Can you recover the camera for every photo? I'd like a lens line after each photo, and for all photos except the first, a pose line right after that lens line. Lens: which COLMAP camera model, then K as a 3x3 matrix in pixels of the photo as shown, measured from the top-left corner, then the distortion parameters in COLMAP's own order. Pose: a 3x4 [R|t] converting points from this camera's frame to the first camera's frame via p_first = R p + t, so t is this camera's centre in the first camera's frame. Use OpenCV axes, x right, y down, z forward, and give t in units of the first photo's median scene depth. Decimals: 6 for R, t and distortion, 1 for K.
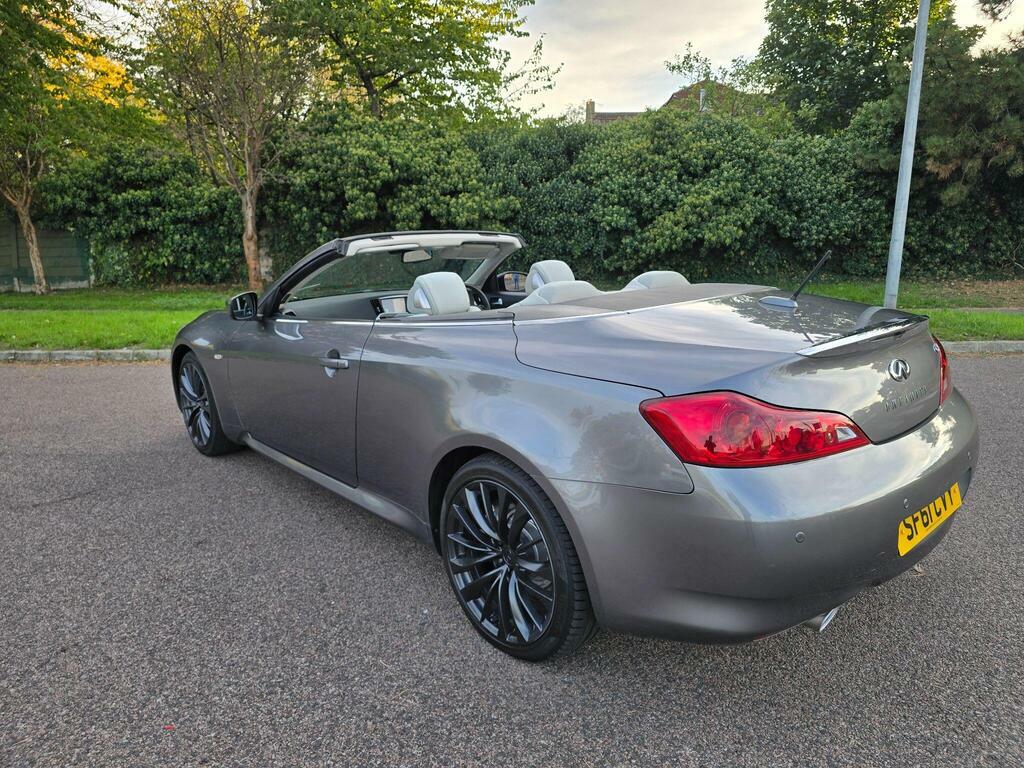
lens RADIAL K [[684.6, 0, 512.8], [0, 684.6, 375.7], [0, 0, 1]] dist [0.053919, -0.047424]
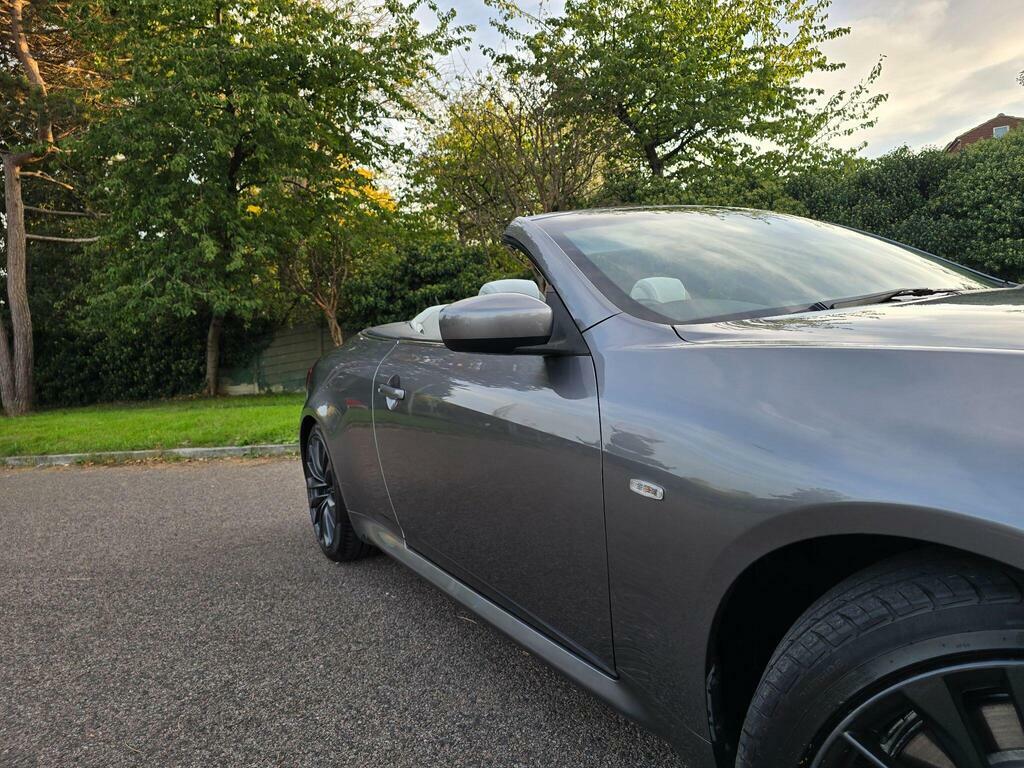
lens RADIAL K [[684.6, 0, 522.6], [0, 684.6, 379.0], [0, 0, 1]] dist [0.053919, -0.047424]
pose [[0.959357, -0.055257, -0.276733, -0.163470], [0.017832, 0.990552, -0.135974, 0.004785], [0.281632, 0.125513, 0.951278, 0.122760]]
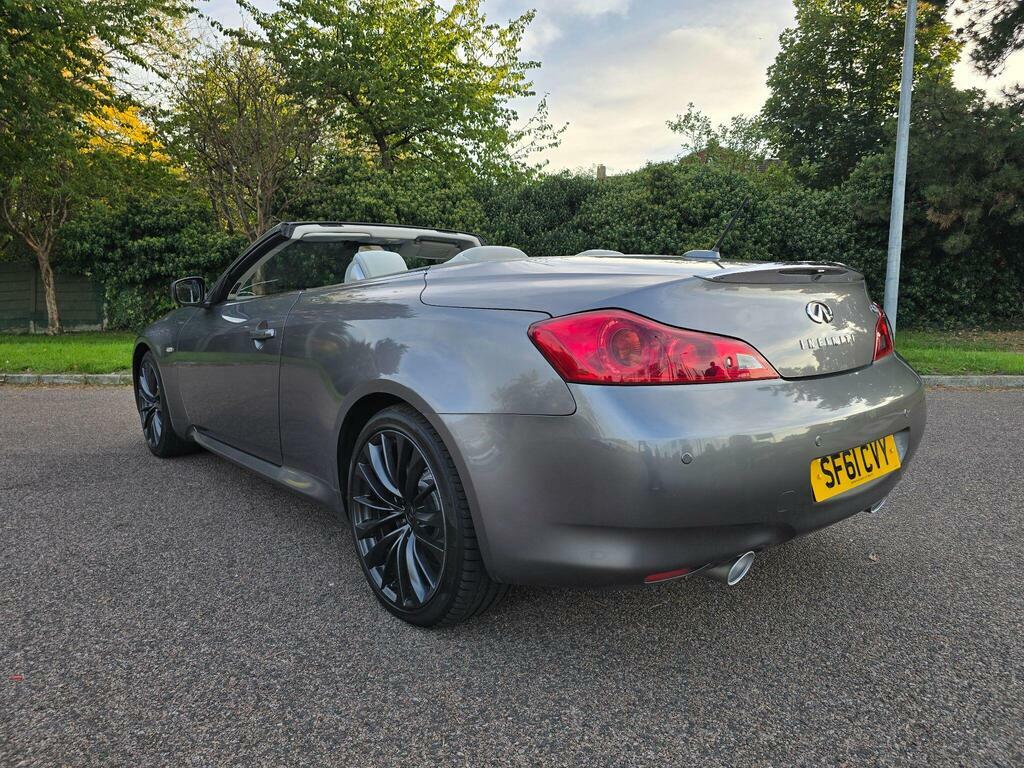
lens RADIAL K [[684.6, 0, 509.2], [0, 684.6, 368.5], [0, 0, 1]] dist [0.053919, -0.047424]
pose [[0.999456, 0.013140, -0.030236, 0.024378], [-0.016137, 0.994744, -0.101115, 0.024989], [0.028749, 0.101548, 0.994415, 0.008805]]
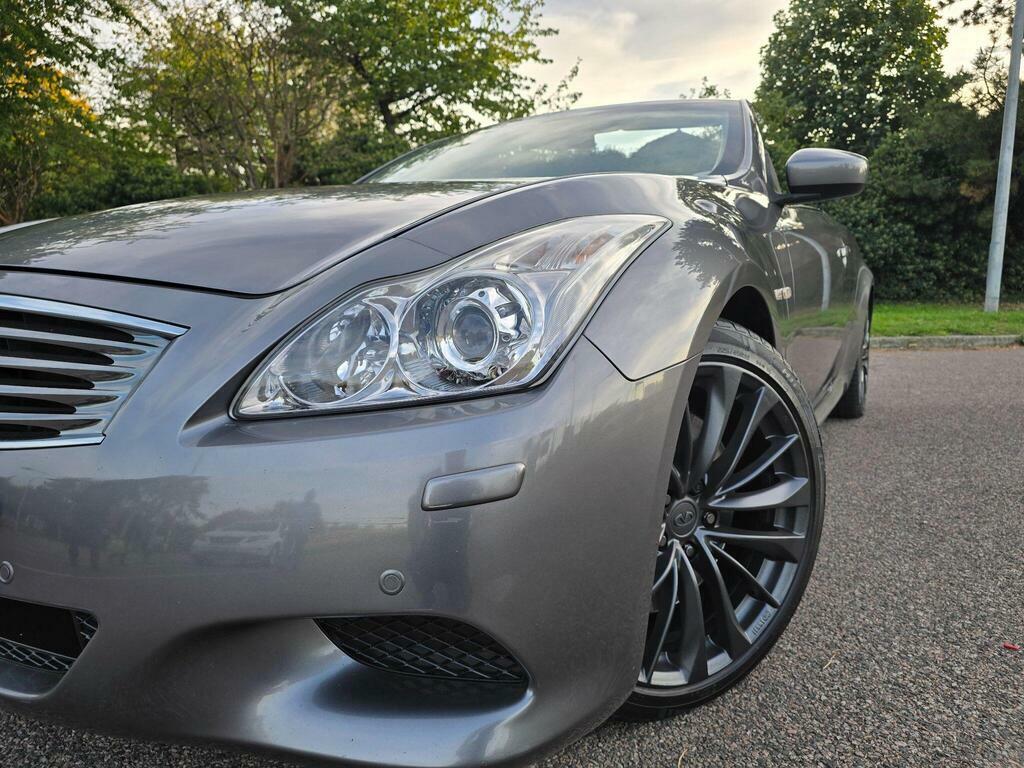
lens RADIAL K [[684.6, 0, 510.2], [0, 684.6, 390.6], [0, 0, 1]] dist [0.053919, -0.047424]
pose [[0.996507, -0.008057, 0.083116, -0.142053], [0.012835, 0.998285, -0.057116, 0.040671], [-0.082514, 0.057983, 0.994902, 0.042815]]
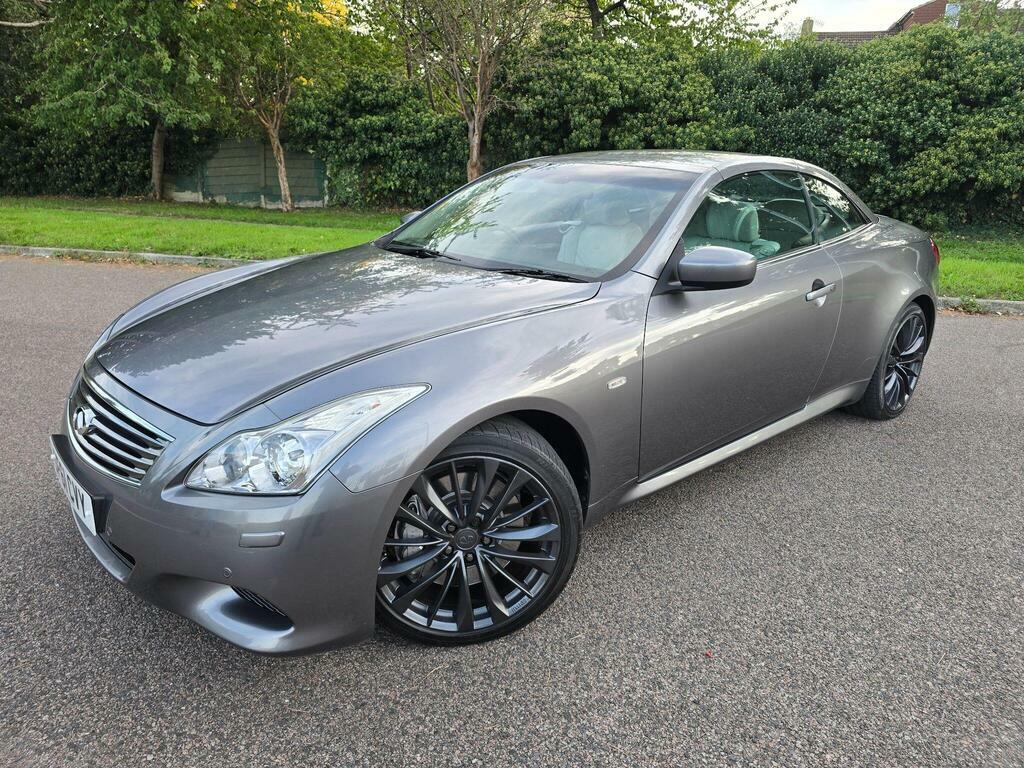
lens RADIAL K [[684.6, 0, 514.7], [0, 684.6, 371.2], [0, 0, 1]] dist [0.053919, -0.047424]
pose [[0.973322, 0.092576, -0.209939, -0.079193], [-0.073914, 0.992722, 0.095077, 0.003722], [0.217213, -0.077023, 0.973081, -0.006662]]
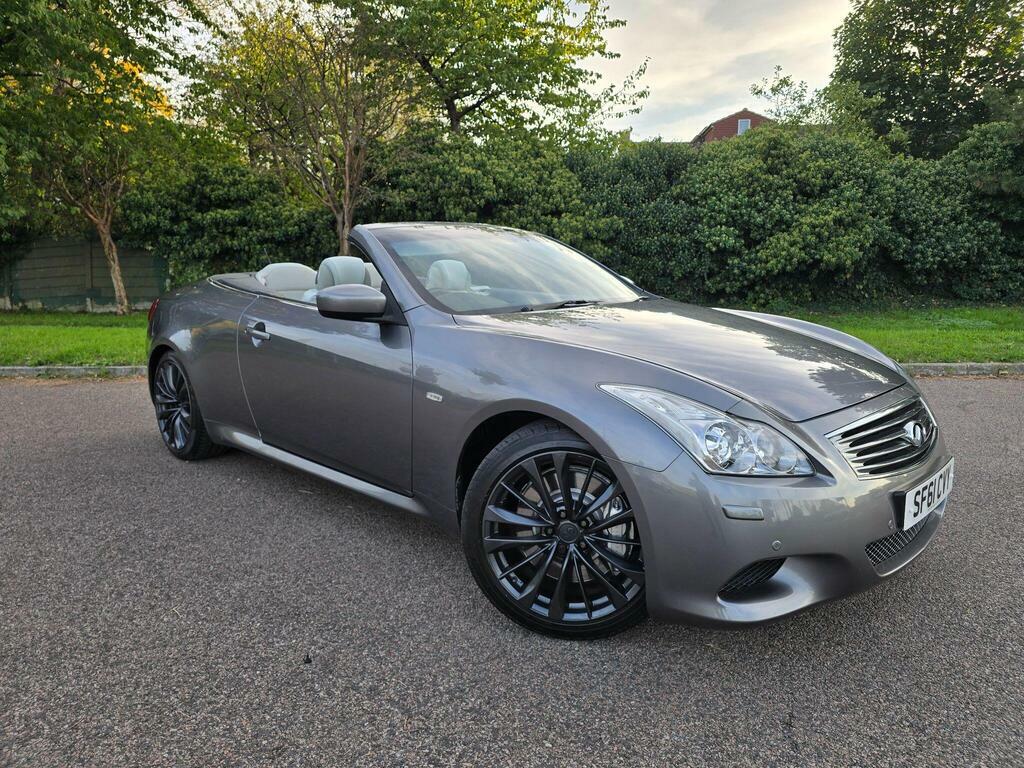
lens RADIAL K [[684.6, 0, 509.8], [0, 684.6, 378.1], [0, 0, 1]] dist [0.053919, -0.047424]
pose [[0.999962, 0.006064, 0.006199, -0.155098], [-0.005799, 0.999110, -0.041783, 0.009356], [-0.006447, 0.041746, 0.999107, 0.036801]]
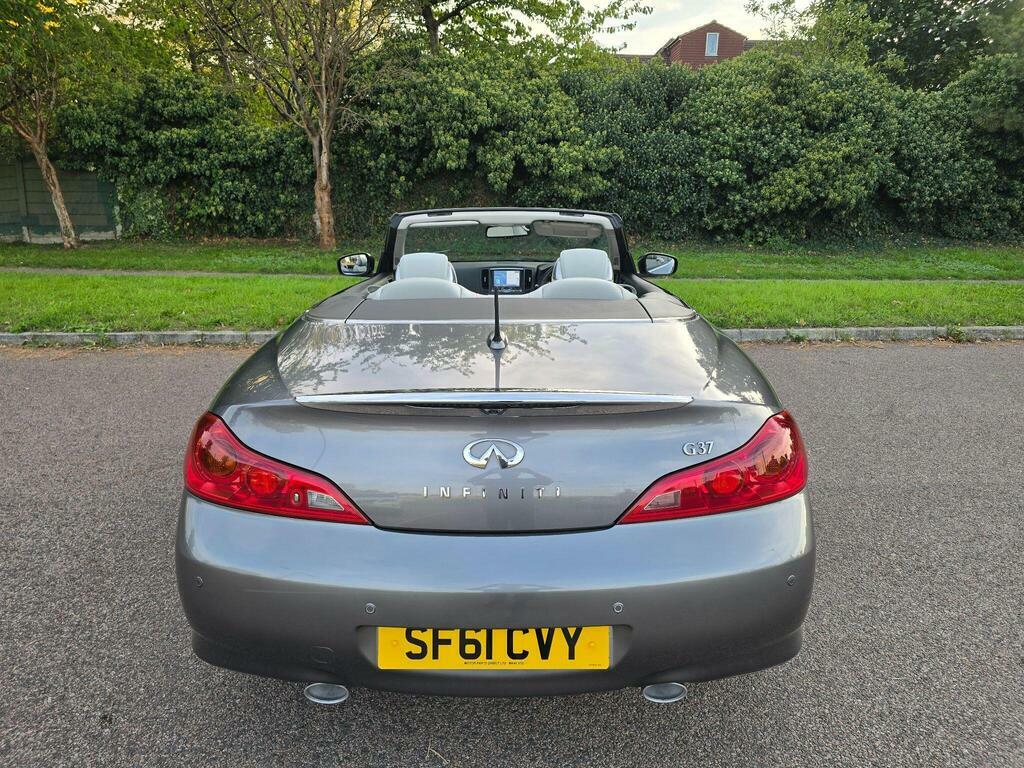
lens RADIAL K [[684.6, 0, 510.3], [0, 684.6, 379.9], [0, 0, 1]] dist [0.053919, -0.047424]
pose [[0.995293, -0.005874, 0.096738, -0.231100], [-0.001974, 0.996726, 0.080824, -0.024830], [-0.096896, -0.080635, 0.992023, 0.075529]]
